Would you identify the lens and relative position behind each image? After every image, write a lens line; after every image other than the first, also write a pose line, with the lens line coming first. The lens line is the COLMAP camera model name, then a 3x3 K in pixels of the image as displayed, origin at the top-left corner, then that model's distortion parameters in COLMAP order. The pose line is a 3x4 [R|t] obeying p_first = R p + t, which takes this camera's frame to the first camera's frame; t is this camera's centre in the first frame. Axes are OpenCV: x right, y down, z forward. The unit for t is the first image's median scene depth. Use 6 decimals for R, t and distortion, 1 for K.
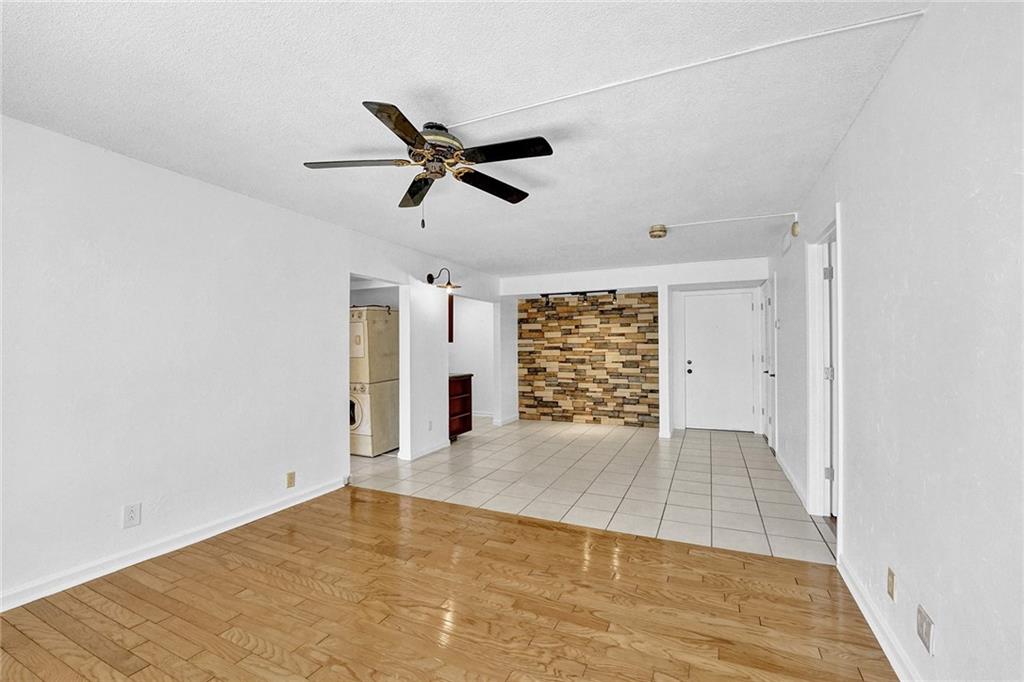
lens RADIAL K [[430.2, 0, 513.1], [0, 430.2, 345.7], [0, 0, 1]] dist [-0.019209, 0.000146]
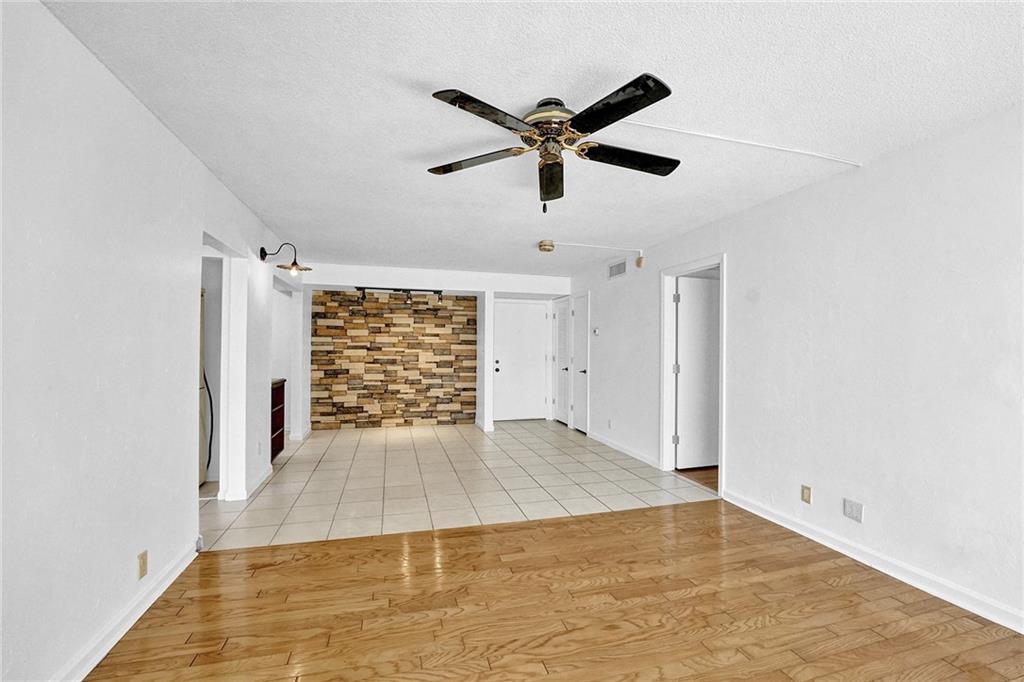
lens RADIAL K [[414.0, 0, 560.4], [0, 414.0, 344.2], [0, 0, 1]] dist [-0.017986, 0.000054]
pose [[0.761121, 0.018757, 0.648339, -0.152212], [-0.015454, 0.999822, -0.010784, 0.001542], [-0.648426, -0.001812, 0.761276, 0.067322]]
